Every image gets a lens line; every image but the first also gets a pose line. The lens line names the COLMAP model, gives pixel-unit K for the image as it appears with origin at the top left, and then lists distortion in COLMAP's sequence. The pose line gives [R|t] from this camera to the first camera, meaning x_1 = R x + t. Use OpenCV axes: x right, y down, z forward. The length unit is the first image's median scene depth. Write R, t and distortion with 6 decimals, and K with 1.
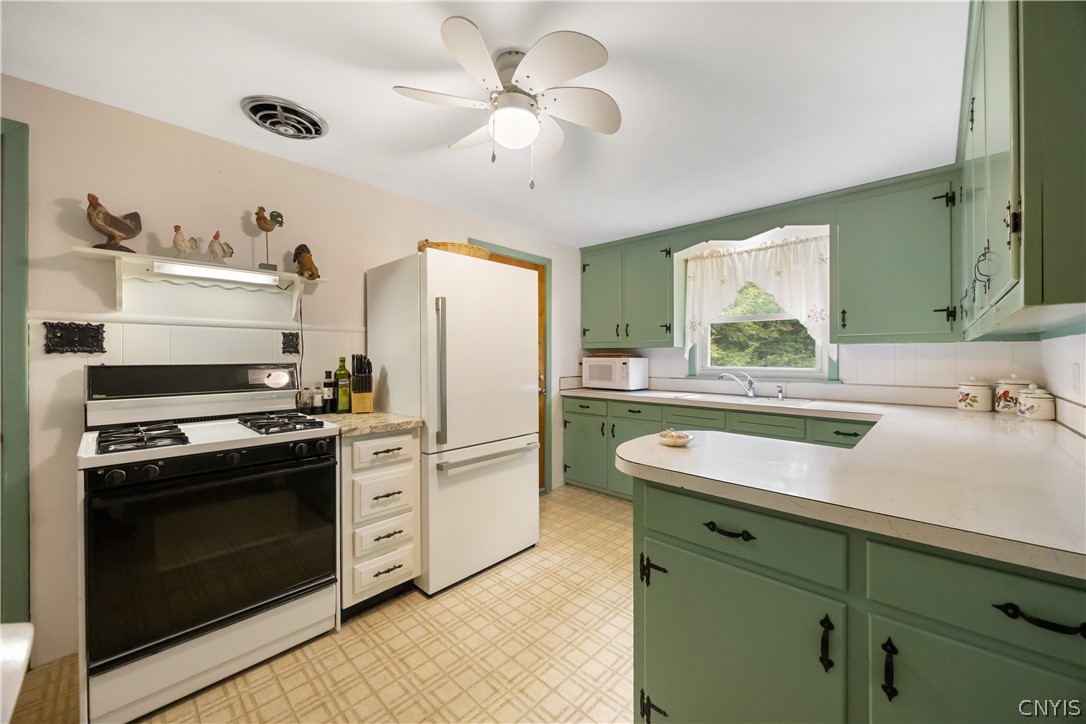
lens RADIAL K [[412.5, 0, 545.0], [0, 412.5, 354.3], [0, 0, 1]] dist [-0.001409, -0.000259]
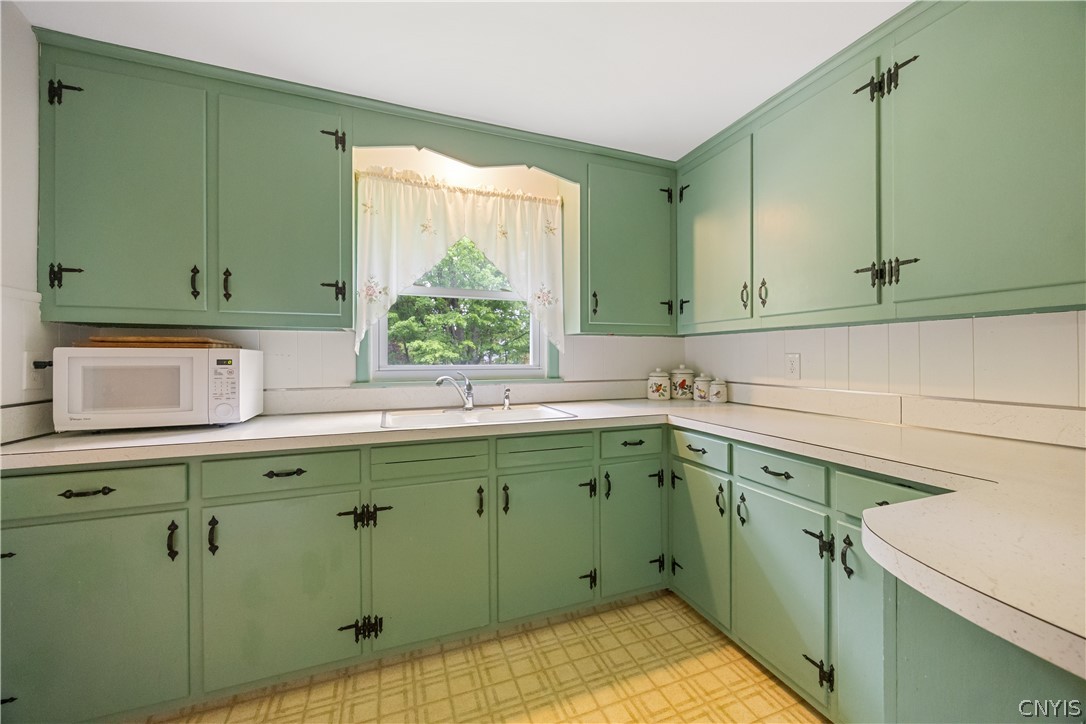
lens RADIAL K [[412.5, 0, 545.0], [0, 412.5, 354.3], [0, 0, 1]] dist [-0.001409, -0.000259]
pose [[0.429059, 0.002649, 0.903273, -0.059289], [-0.006370, 0.999980, 0.000093, 0.015800], [-0.903254, -0.005793, 0.429067, 0.669077]]
